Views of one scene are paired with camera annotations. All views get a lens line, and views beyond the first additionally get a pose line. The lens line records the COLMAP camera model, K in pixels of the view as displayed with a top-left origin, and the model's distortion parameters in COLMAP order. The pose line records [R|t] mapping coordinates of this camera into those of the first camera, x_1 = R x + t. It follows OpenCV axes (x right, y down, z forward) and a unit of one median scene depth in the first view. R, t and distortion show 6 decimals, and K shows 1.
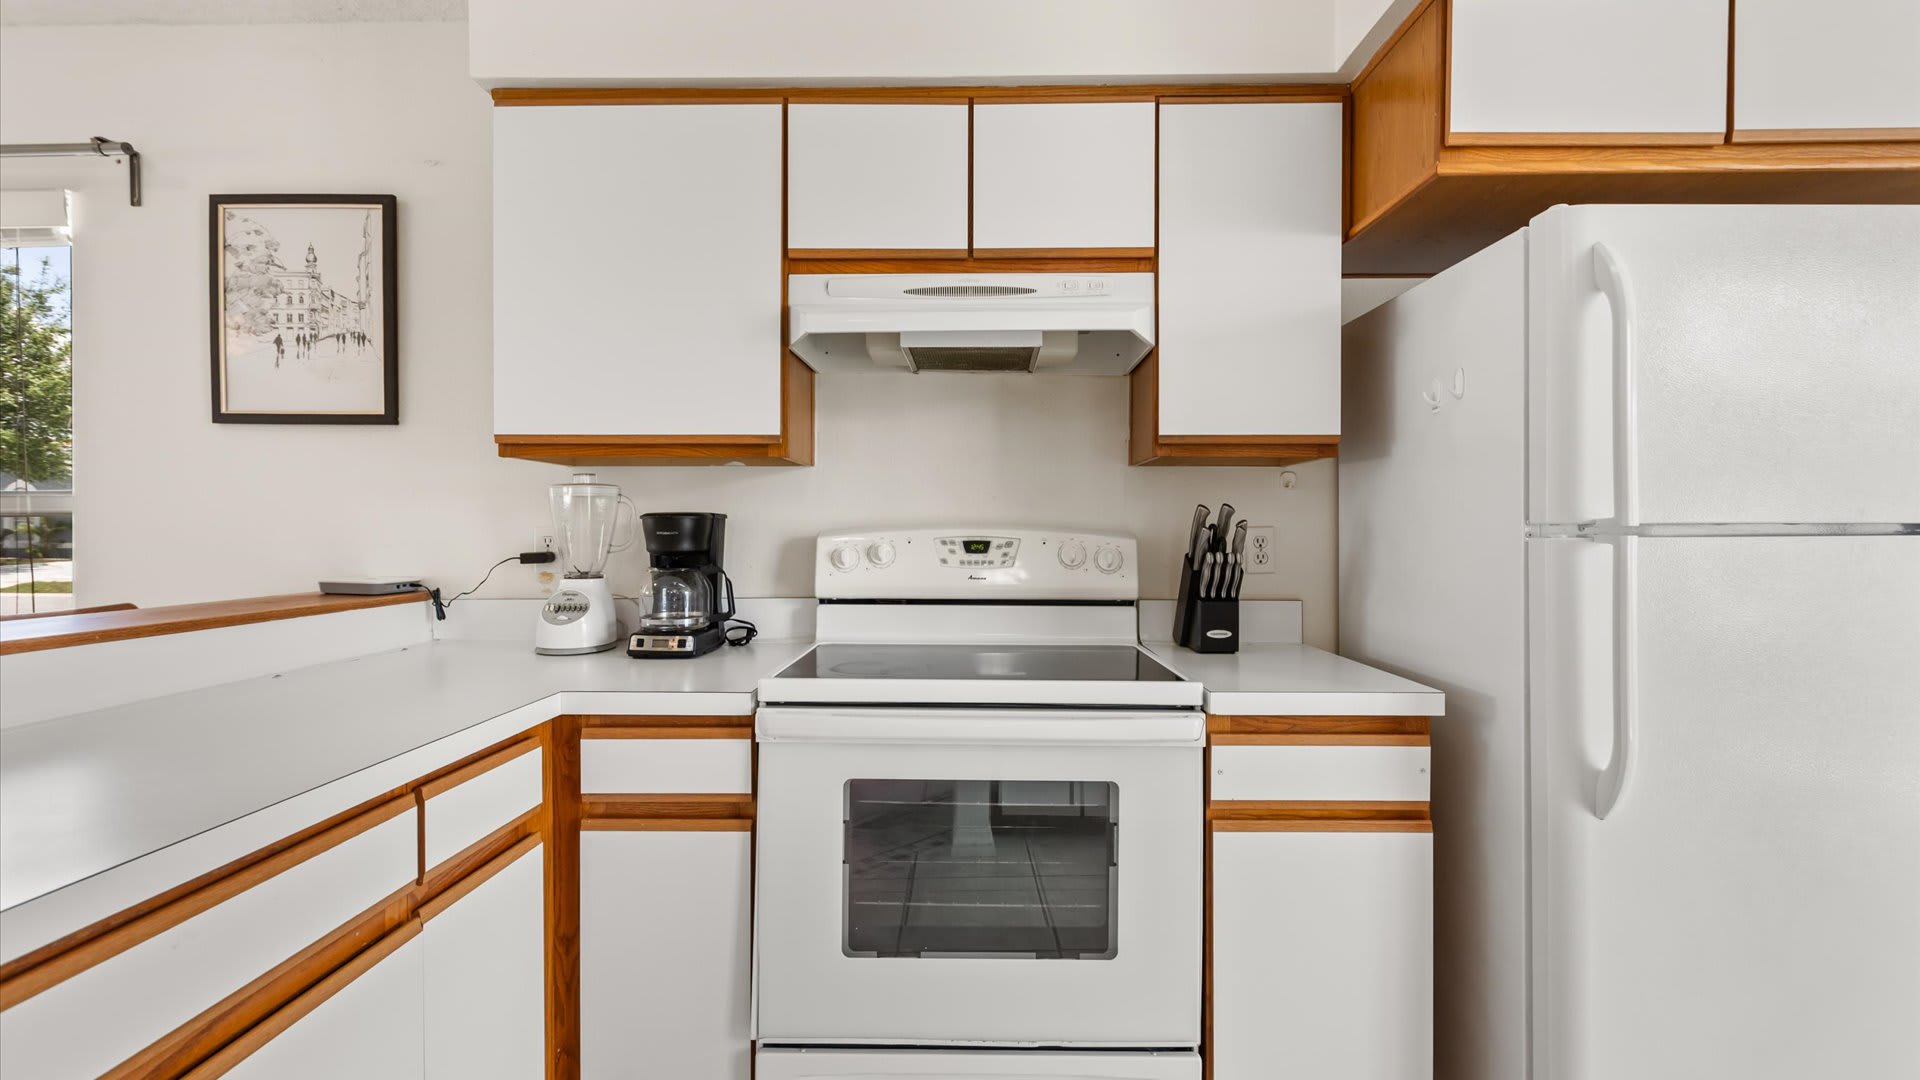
lens RADIAL K [[1166.3, 0, 959.5], [0, 1166.3, 535.6], [0, 0, 1]] dist [-0.002985, 0.000951]
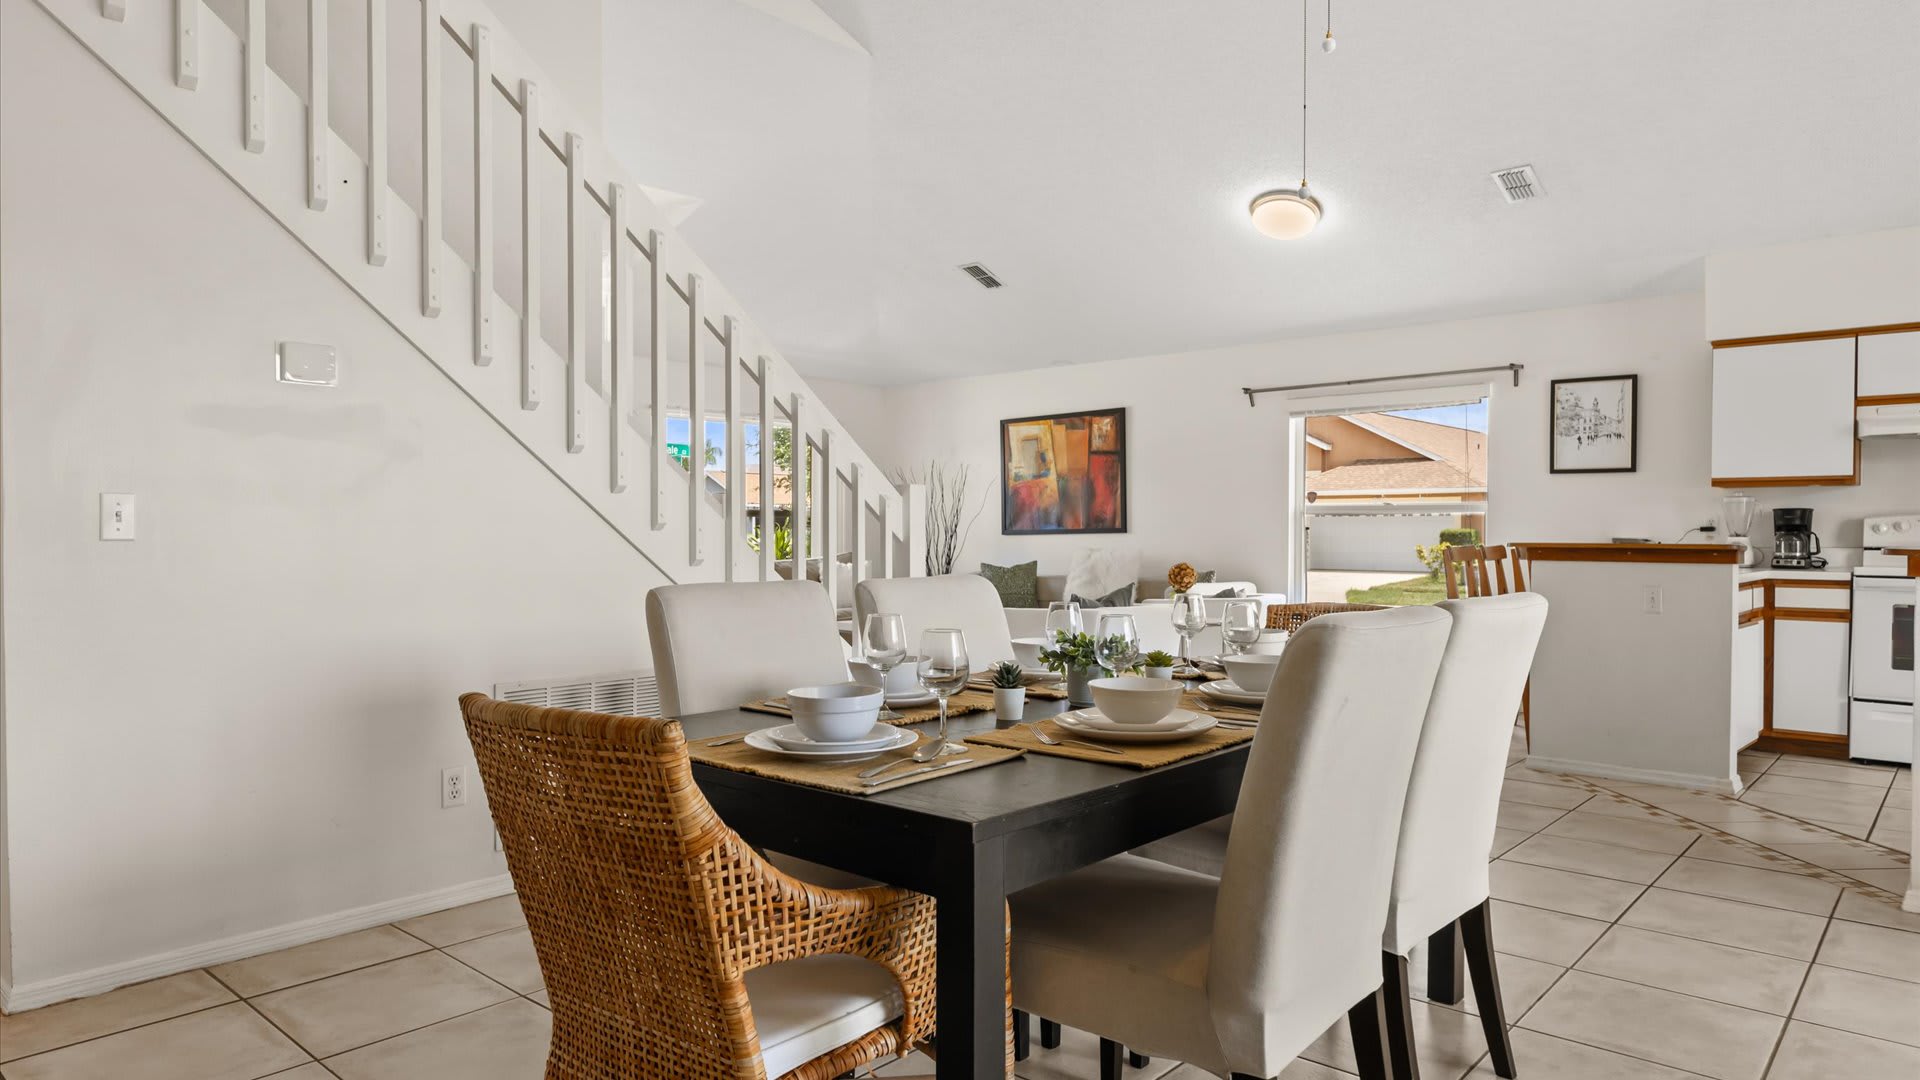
lens RADIAL K [[1166.3, 0, 963.5], [0, 1166.3, 537.5], [0, 0, 1]] dist [-0.002985, 0.000951]
pose [[0.760687, 0.005729, -0.649094, 0.009108], [-0.006601, 0.999978, 0.001090, 0.045767], [0.649086, 0.003455, 0.760707, -1.768643]]
